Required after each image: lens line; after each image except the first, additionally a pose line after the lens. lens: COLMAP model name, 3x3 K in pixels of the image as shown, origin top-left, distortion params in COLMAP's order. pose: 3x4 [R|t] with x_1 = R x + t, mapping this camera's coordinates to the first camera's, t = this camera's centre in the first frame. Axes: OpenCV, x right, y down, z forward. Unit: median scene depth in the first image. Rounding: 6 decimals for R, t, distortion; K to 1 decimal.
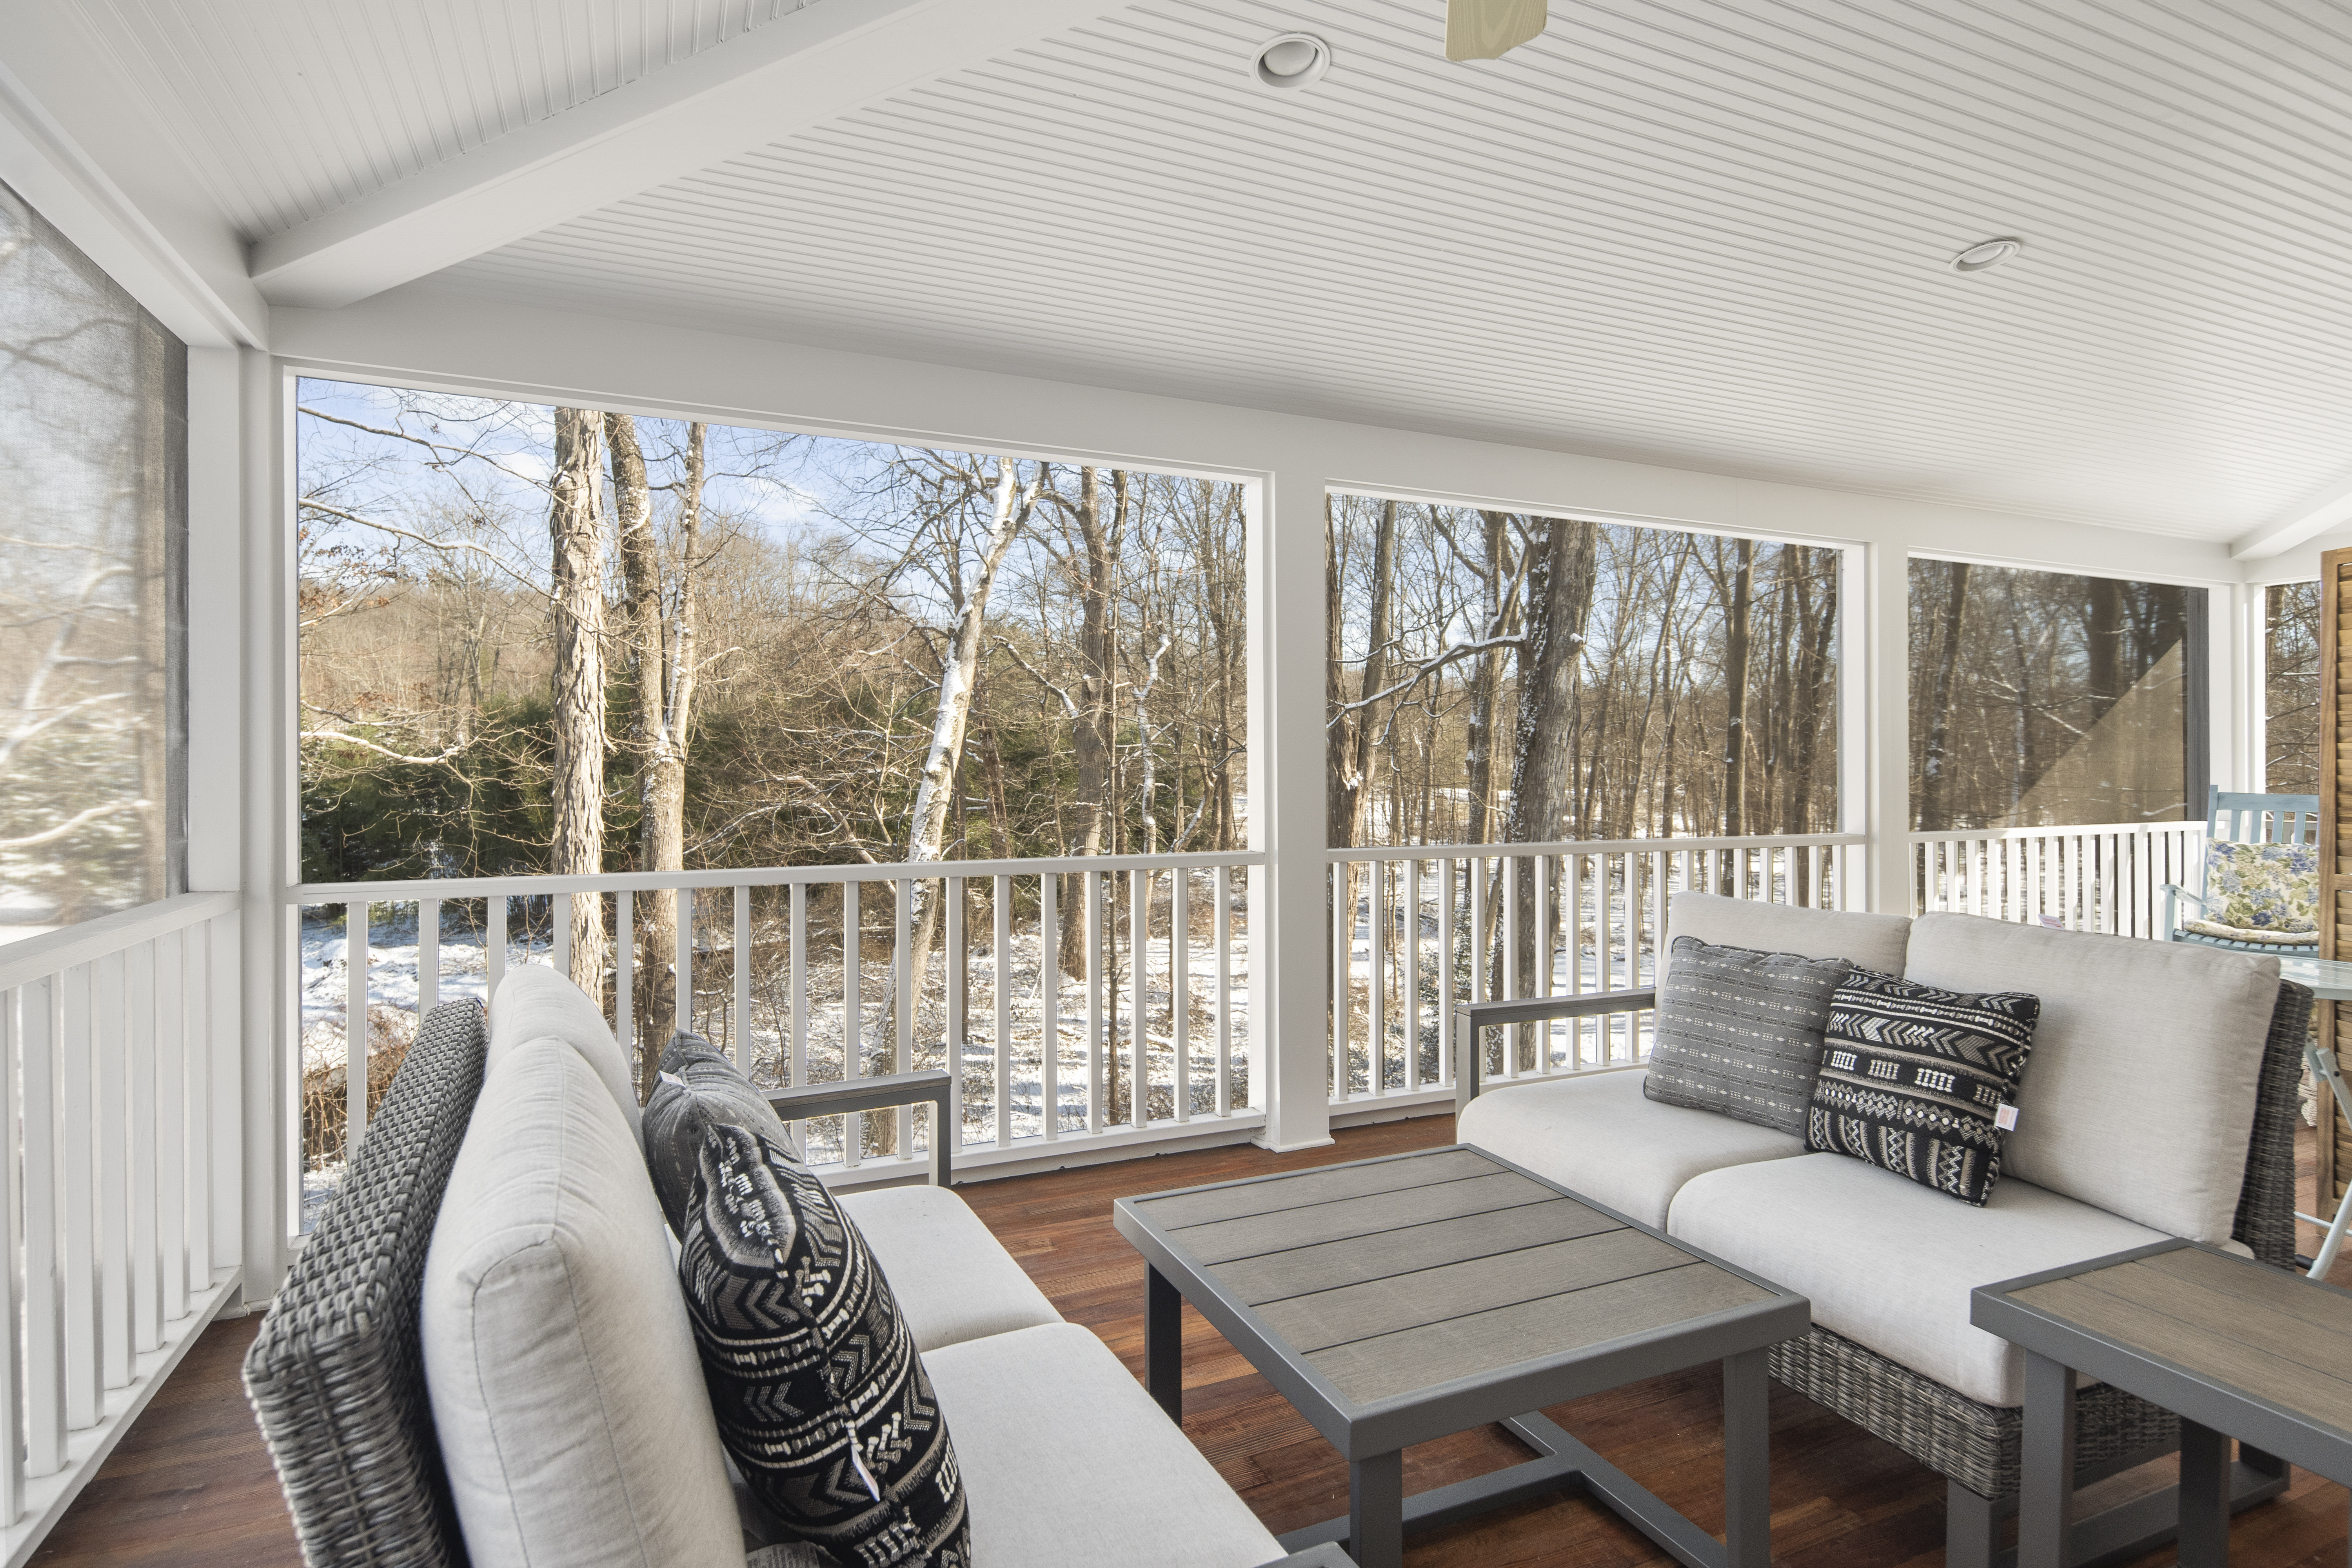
lens RADIAL K [[1187.3, 0, 1175.7], [0, 1187.3, 771.6], [0, 0, 1]] dist [0.000840, 0.000210]
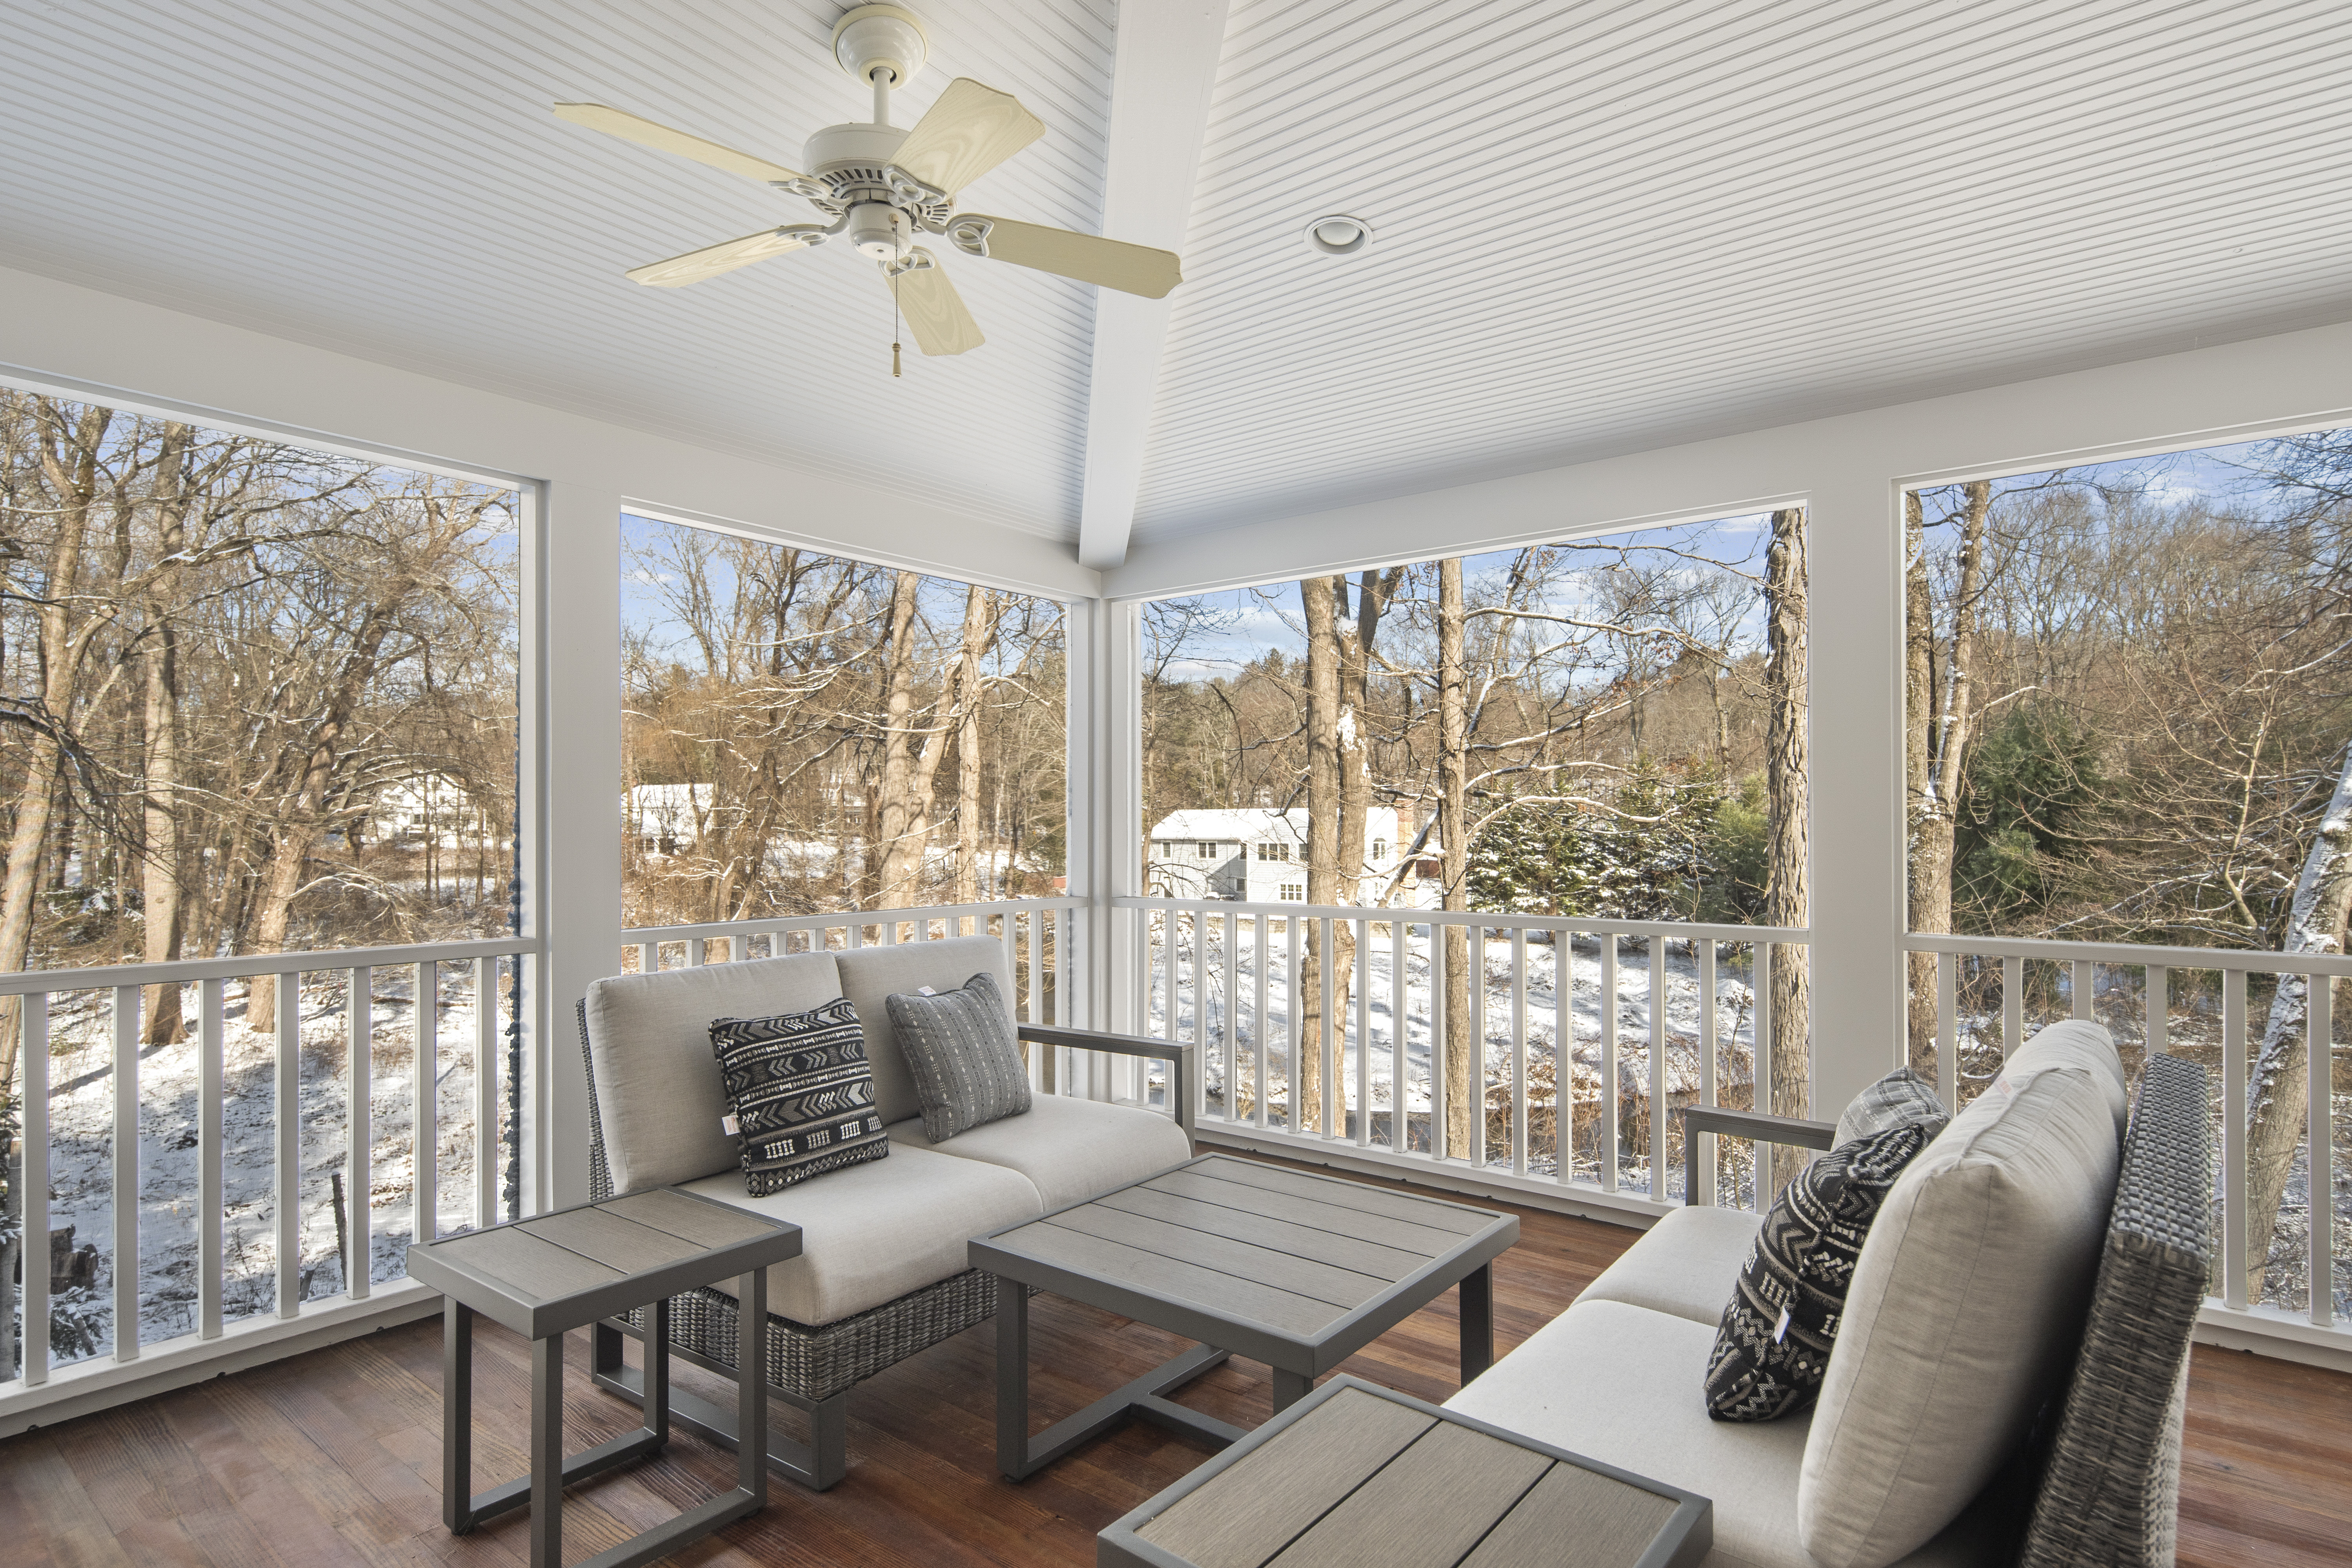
lens RADIAL K [[1218.0, 0, 1177.0], [0, 1218.0, 823.7], [0, 0, 1]] dist [-0.000730, -0.000276]
pose [[0.464092, 0.001156, -0.885786, 0.178963], [-0.003921, 0.999992, -0.000749, -0.002277], [0.885779, 0.003821, 0.464092, 0.048582]]
